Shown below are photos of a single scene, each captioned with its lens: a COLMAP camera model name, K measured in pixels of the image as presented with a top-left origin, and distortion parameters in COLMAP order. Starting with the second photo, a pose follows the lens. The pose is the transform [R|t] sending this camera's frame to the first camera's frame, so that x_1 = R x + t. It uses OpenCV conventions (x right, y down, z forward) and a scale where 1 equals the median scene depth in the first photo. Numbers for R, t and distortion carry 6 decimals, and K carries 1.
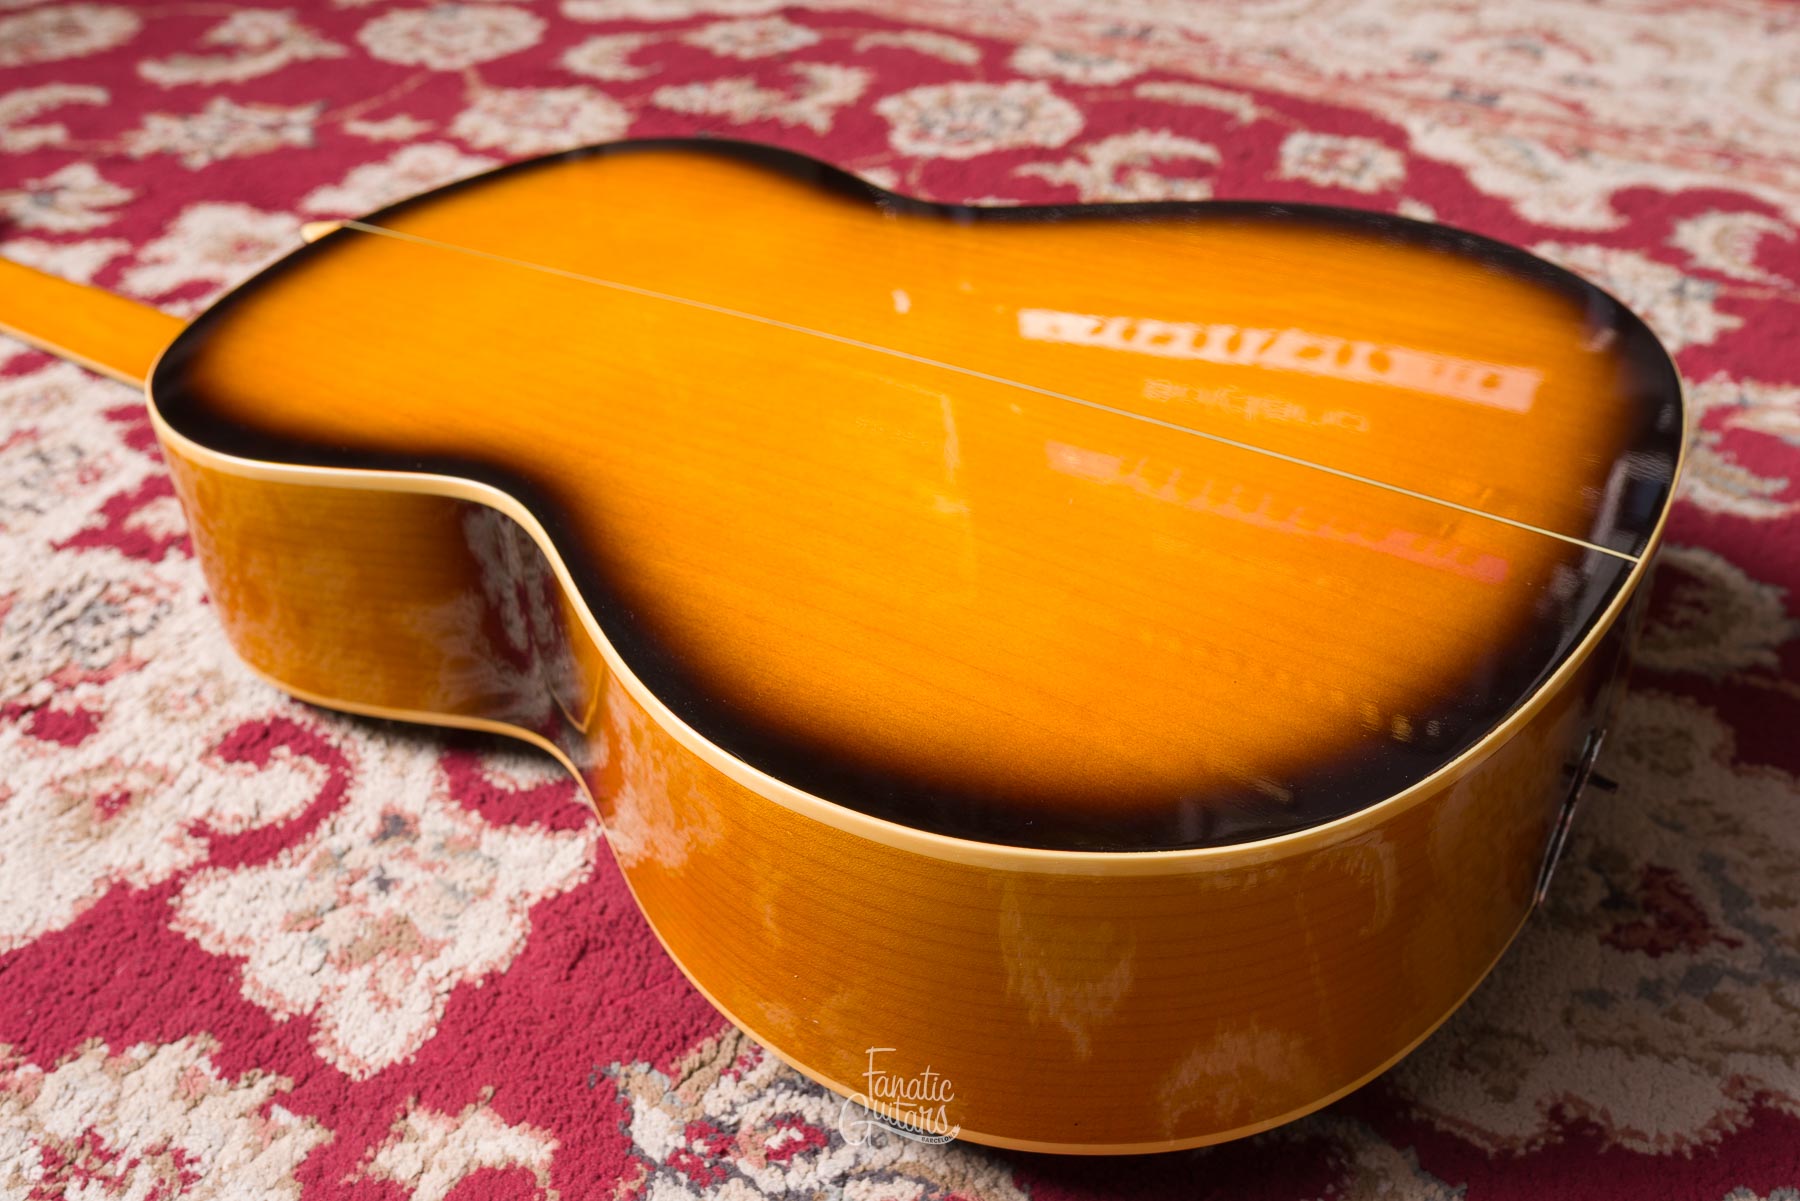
lens RADIAL K [[1770.7, 0, 898.6], [0, 1770.7, 620.0], [0, 0, 1]] dist [0.004542, 0.000000]
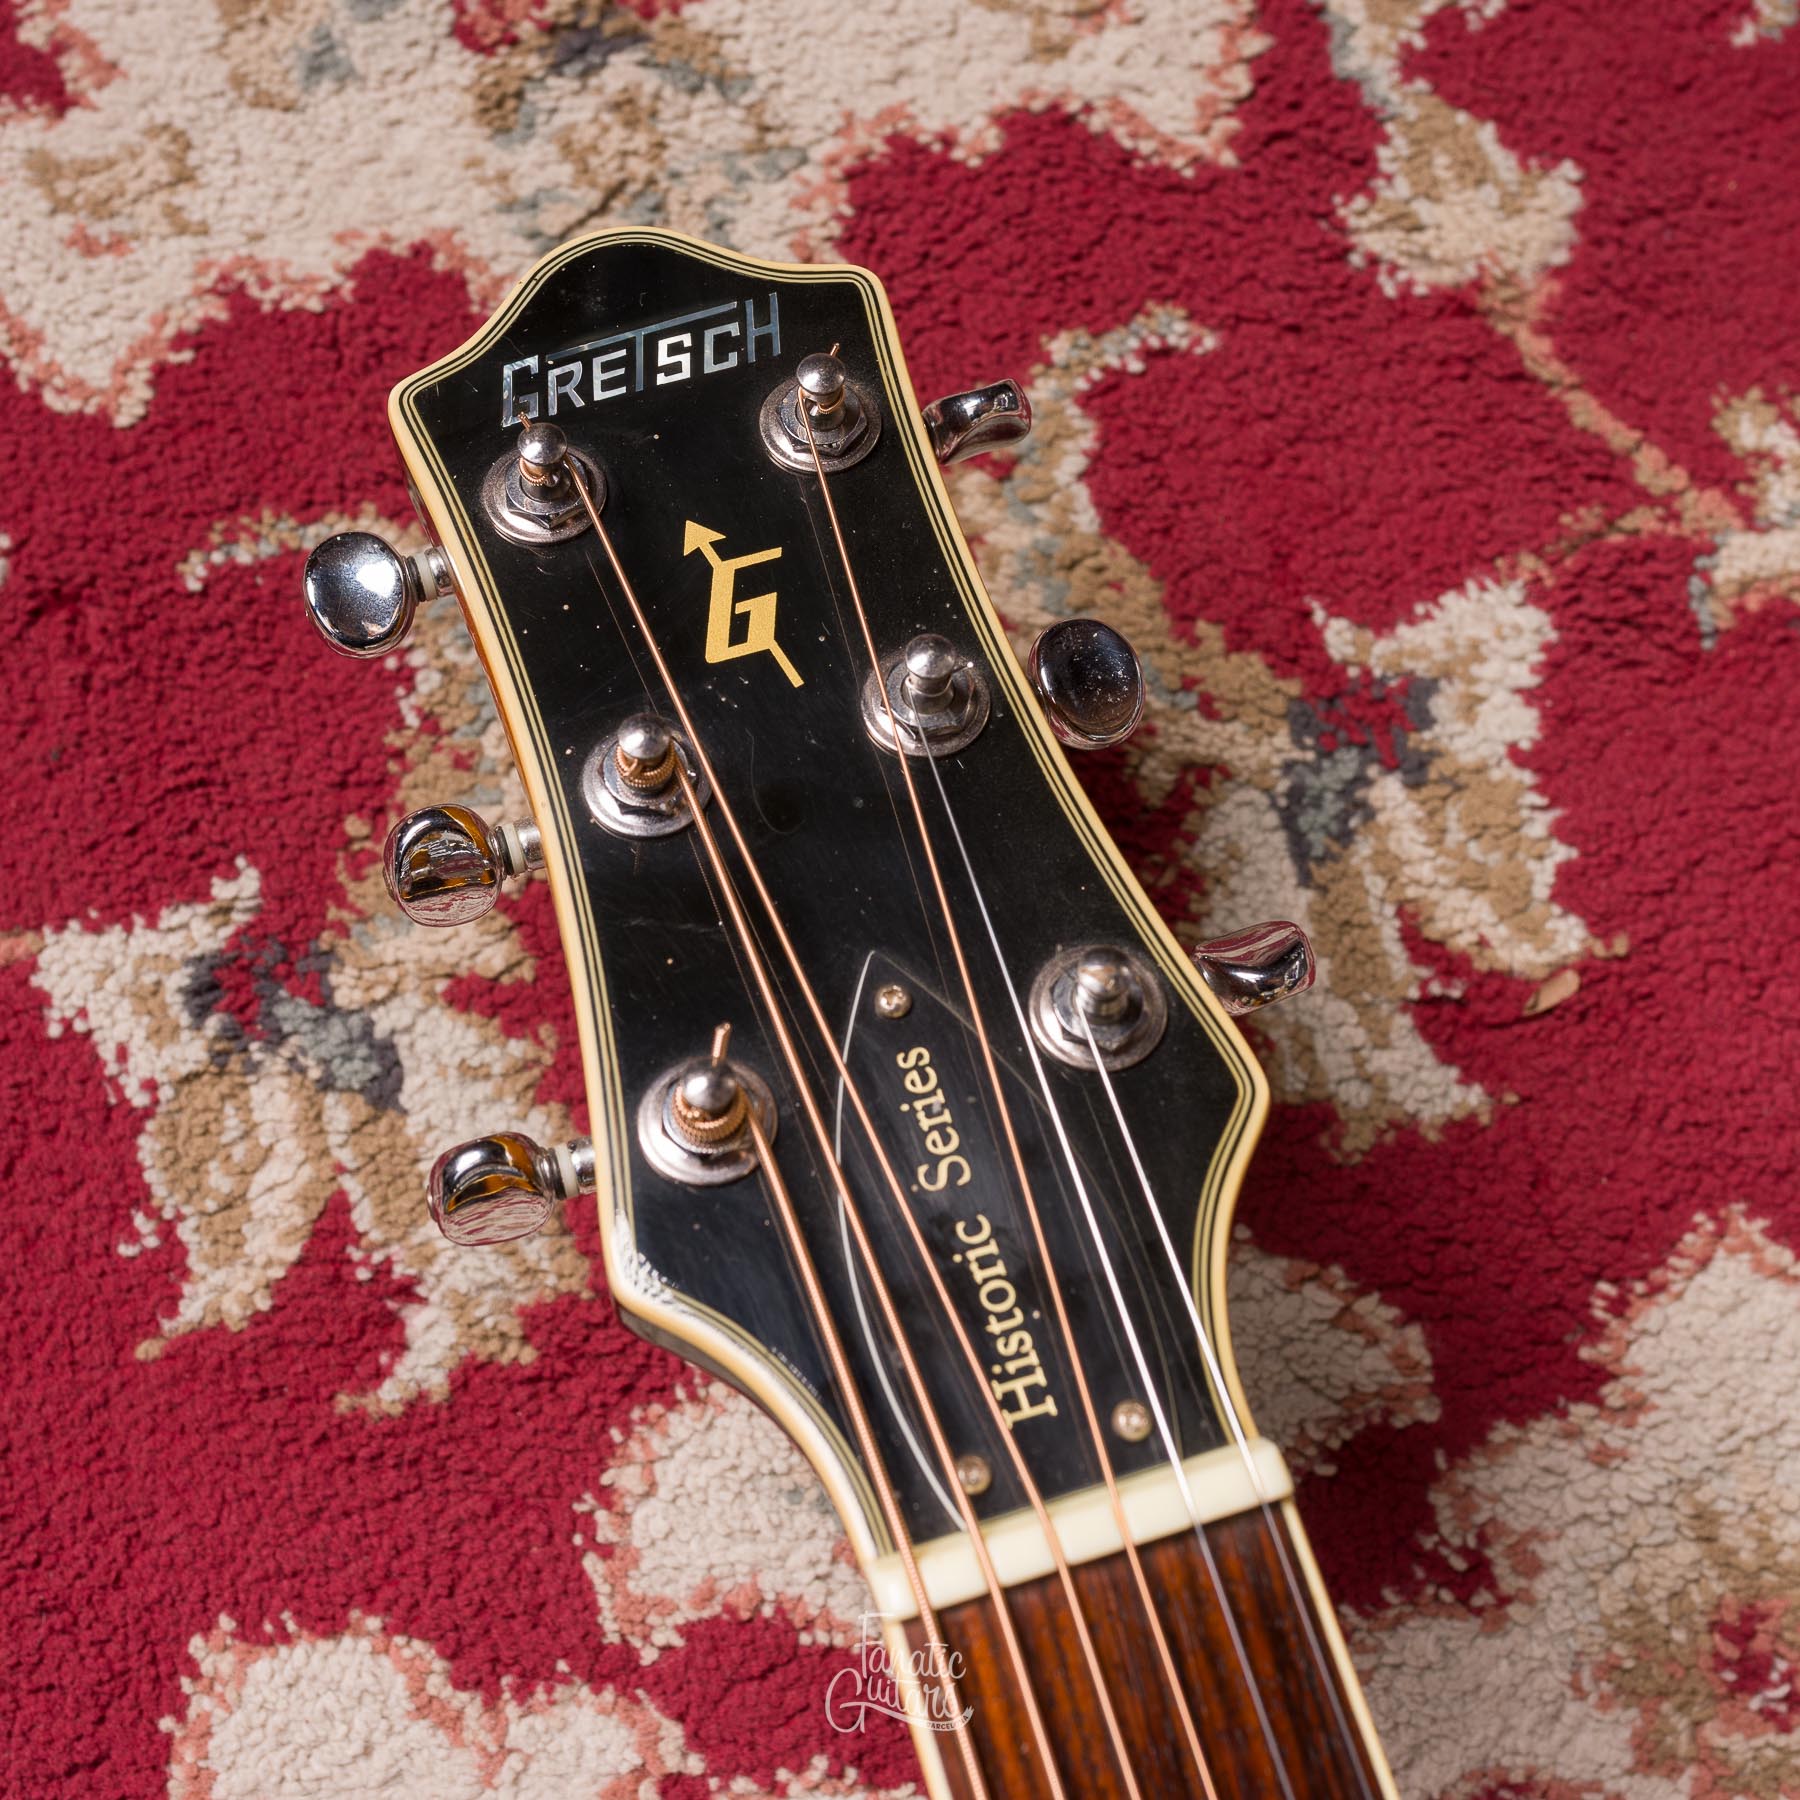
lens RADIAL K [[2852.0, 0, 775.6], [0, 2852.0, 819.2], [0, 0, 1]] dist [0.002199, 0.000000]
pose [[0.759427, 0.642125, -0.104624, -0.838217], [-0.427453, 0.613698, 0.663821, -0.841238], [0.490464, -0.459402, 0.740537, 1.037332]]
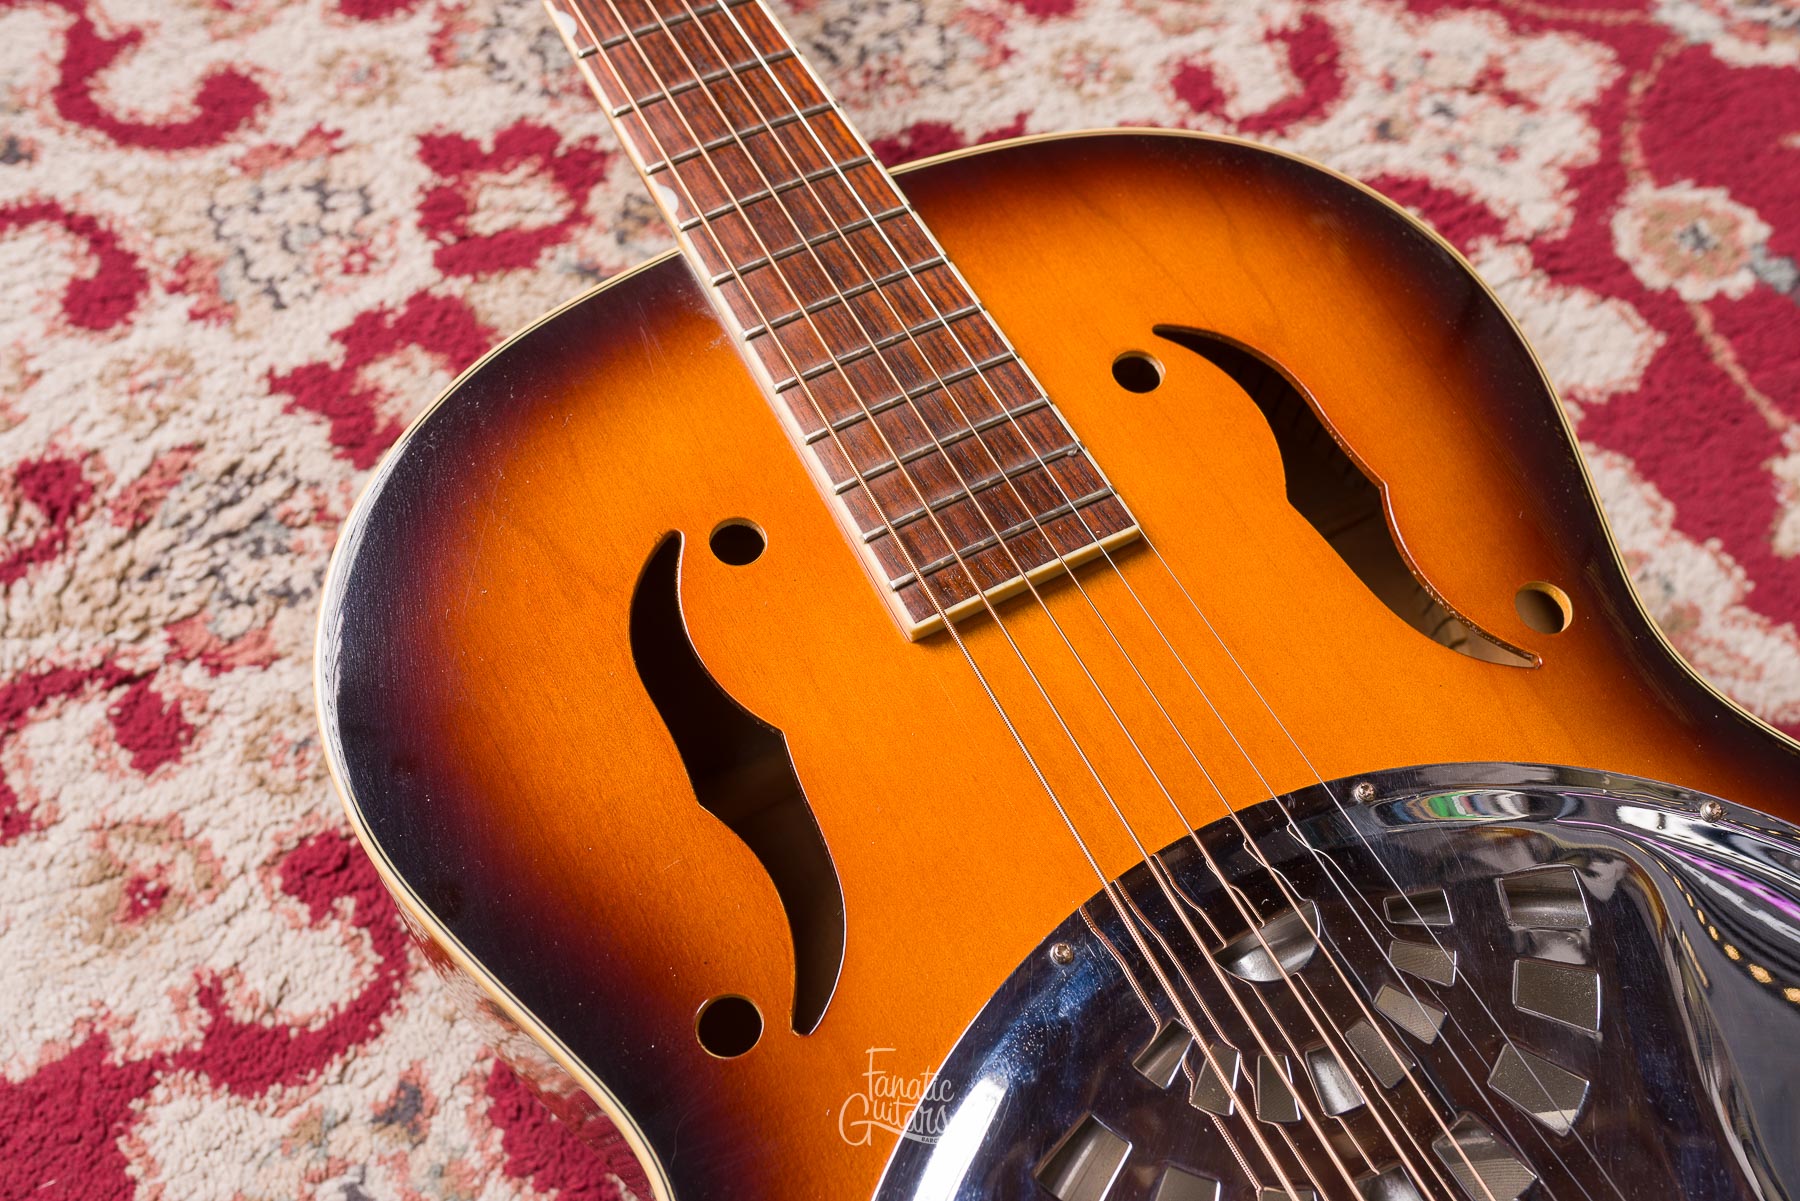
lens RADIAL K [[1770.7, 0, 894.4], [0, 1770.7, 609.3], [0, 0, 1]] dist [0.004542, 0.000000]
pose [[0.870925, 0.463665, -0.162800, -0.061412], [-0.348172, 0.816003, 0.461428, -0.513870], [0.346793, -0.345188, 0.872112, 0.437306]]
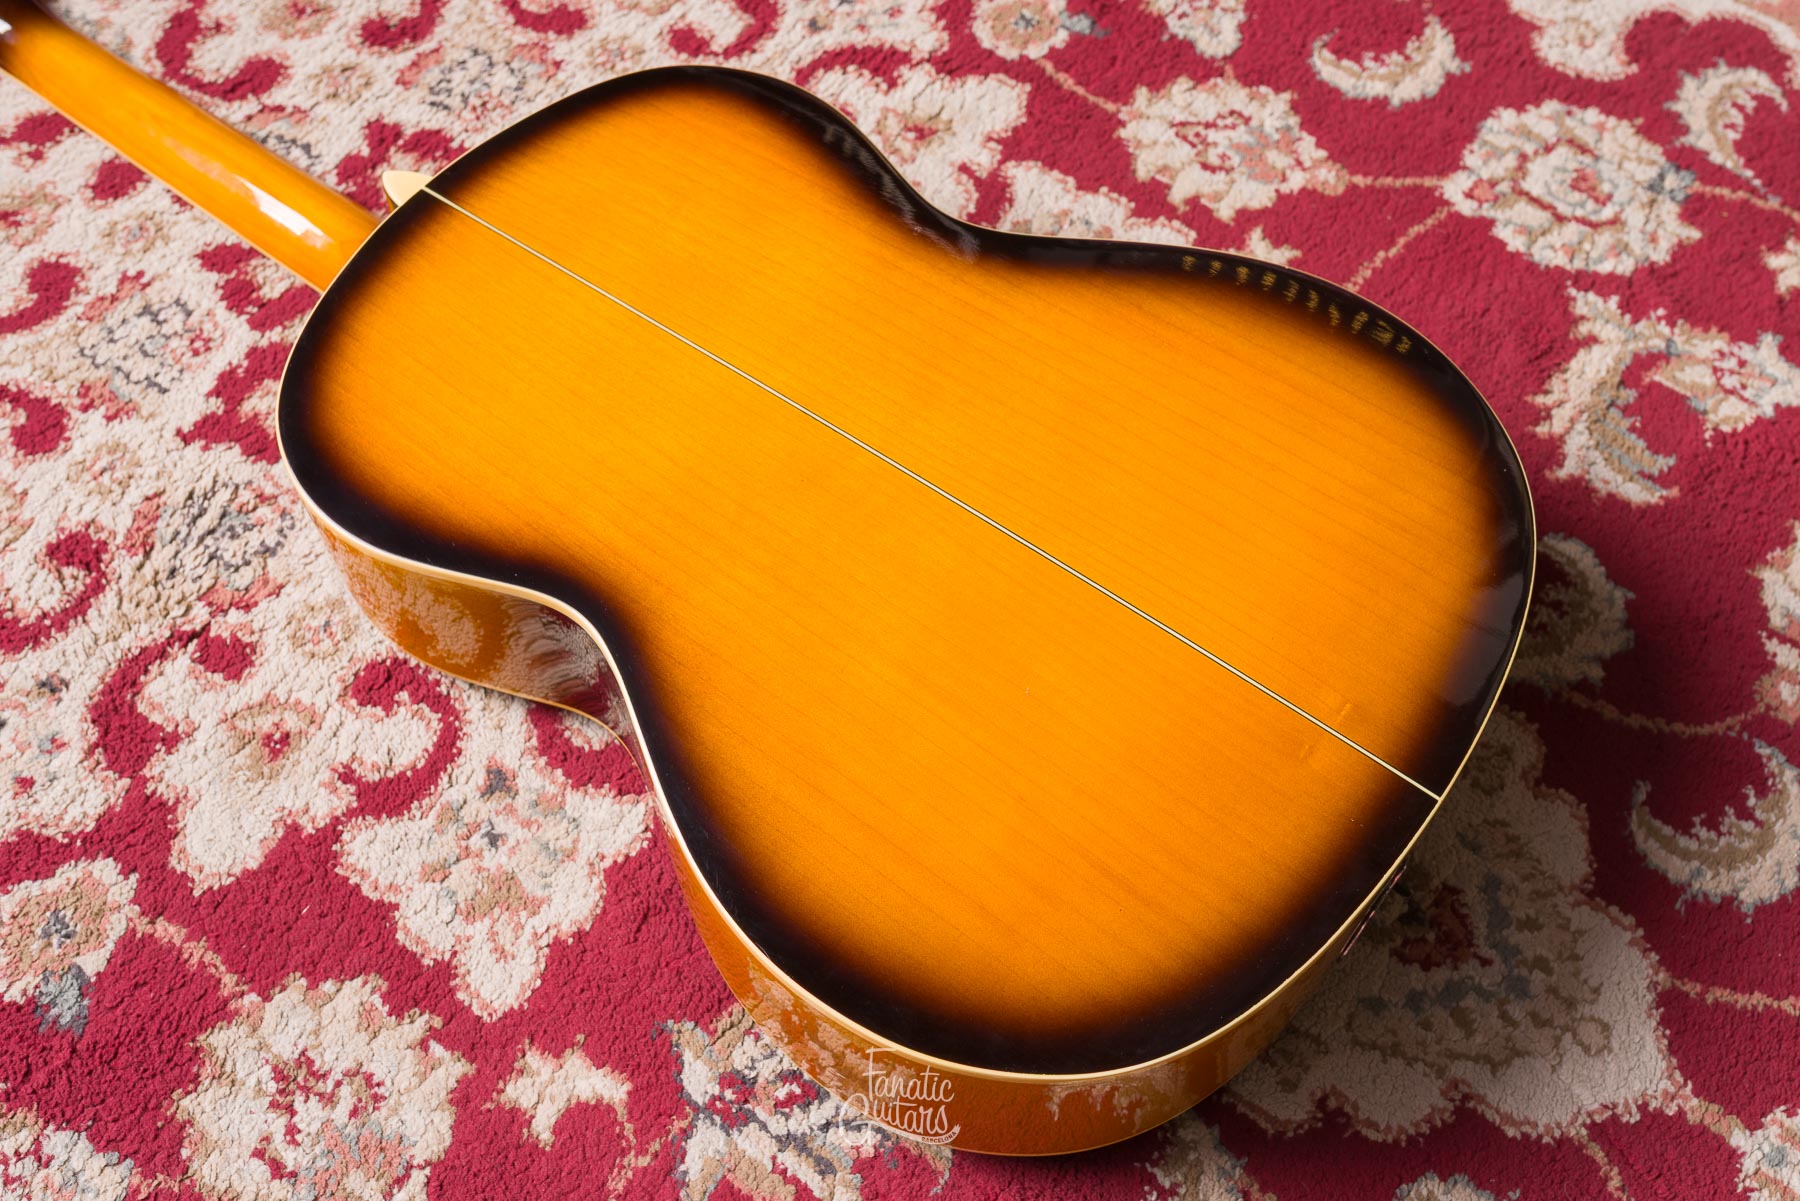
lens RADIAL K [[1770.7, 0, 935.2], [0, 1770.7, 619.6], [0, 0, 1]] dist [0.004542, 0.000000]
pose [[0.997630, 0.065100, 0.022292, -0.001442], [-0.068530, 0.910723, 0.407293, -0.530987], [0.006213, -0.407856, 0.913025, -0.131778]]
